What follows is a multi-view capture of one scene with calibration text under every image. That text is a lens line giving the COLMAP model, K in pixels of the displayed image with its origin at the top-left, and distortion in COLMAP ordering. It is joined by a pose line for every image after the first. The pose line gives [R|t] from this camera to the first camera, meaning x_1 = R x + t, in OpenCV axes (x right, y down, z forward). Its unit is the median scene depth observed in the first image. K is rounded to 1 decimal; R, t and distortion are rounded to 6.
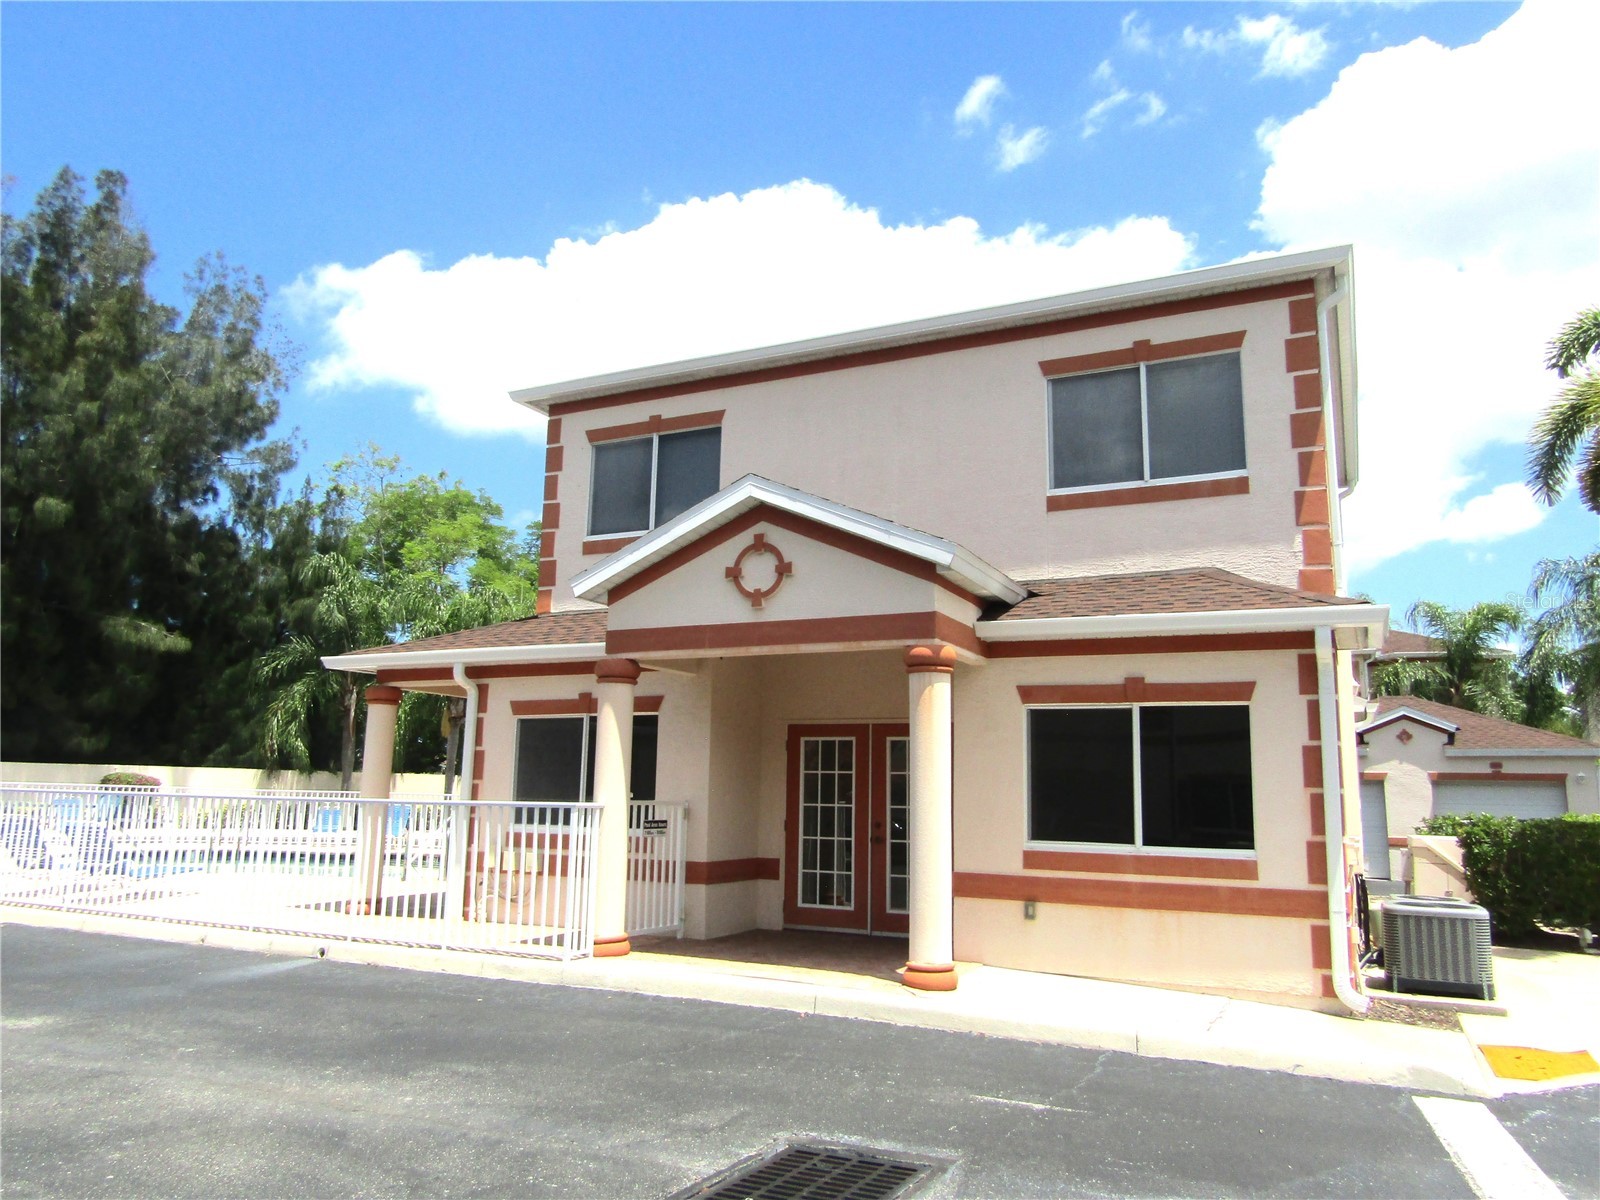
lens RADIAL K [[1151.0, 0, 797.6], [0, 1151.0, 598.8], [0, 0, 1]] dist [0.003299, -0.005047]
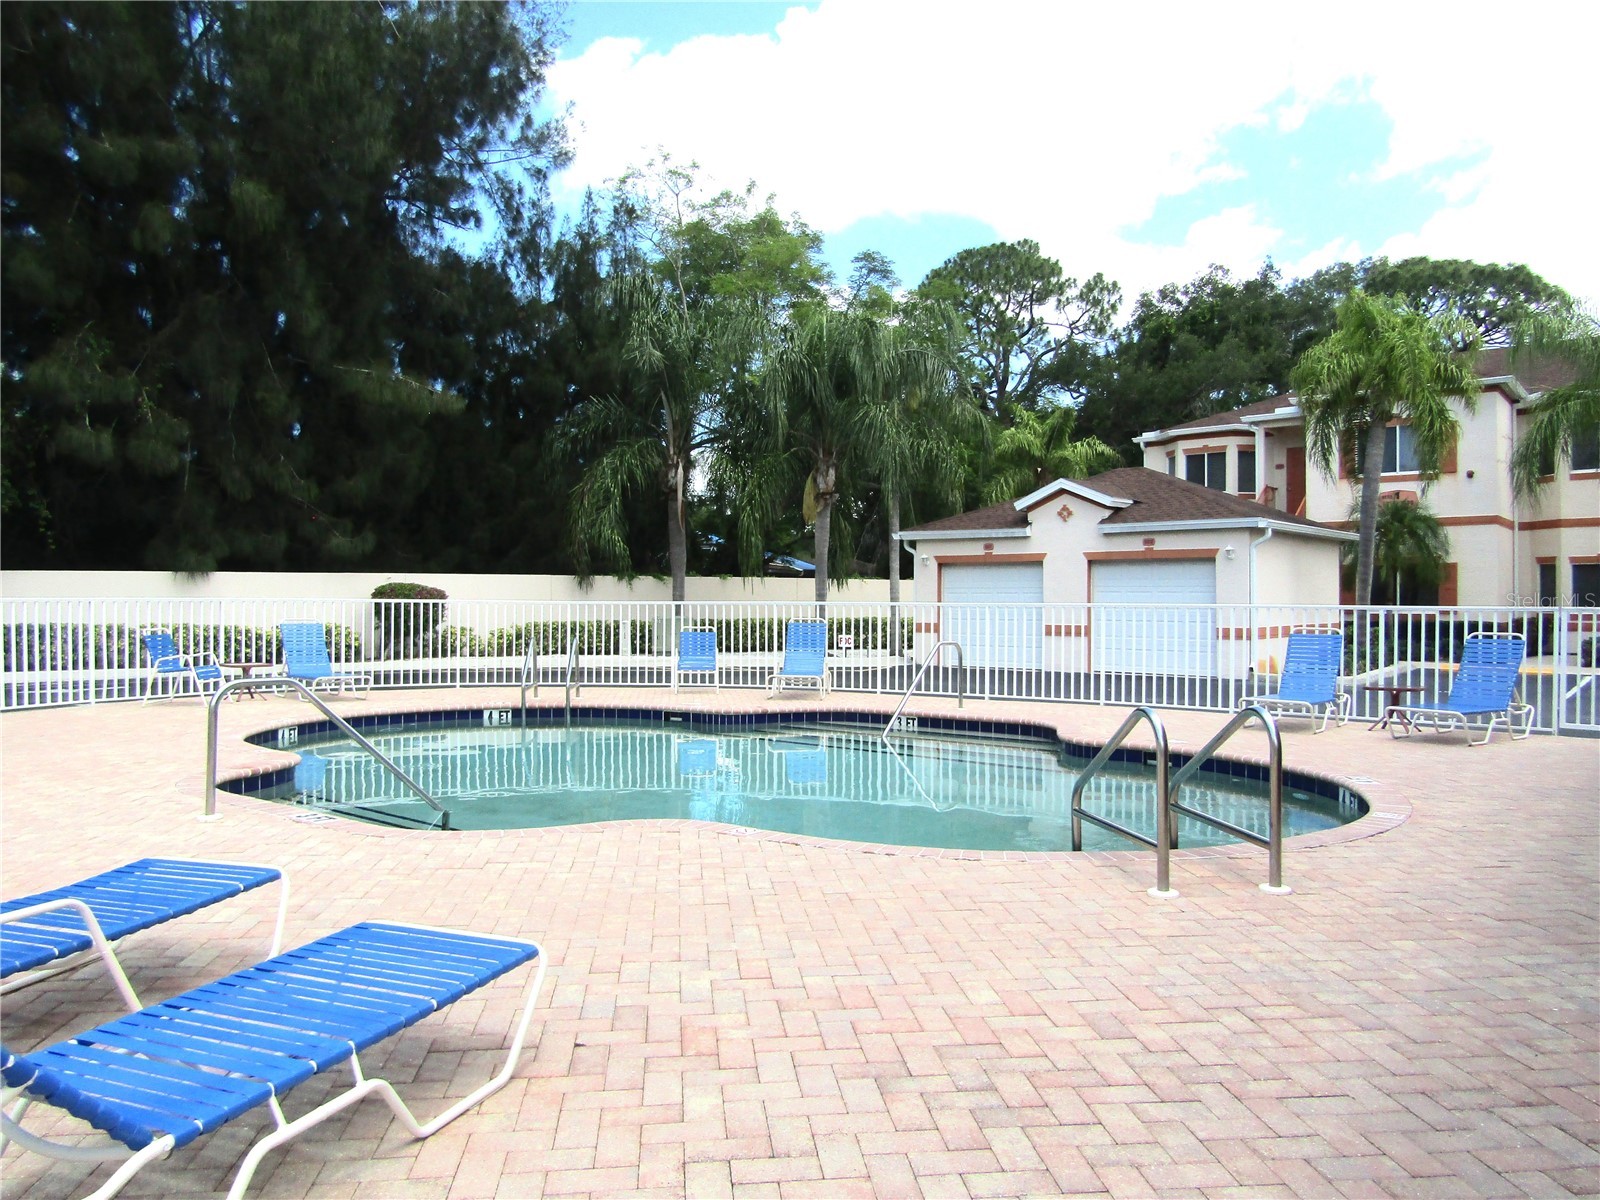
lens RADIAL K [[1151.4, 0, 800.0], [0, 1151.4, 600.0], [0, 0, 1]] dist [0.002809, 0.002665]
pose [[0.976308, -0.022380, -0.215226, -0.149123], [0.058450, 0.984939, 0.162722, 0.047545], [0.208342, -0.171447, 0.962912, 0.287444]]
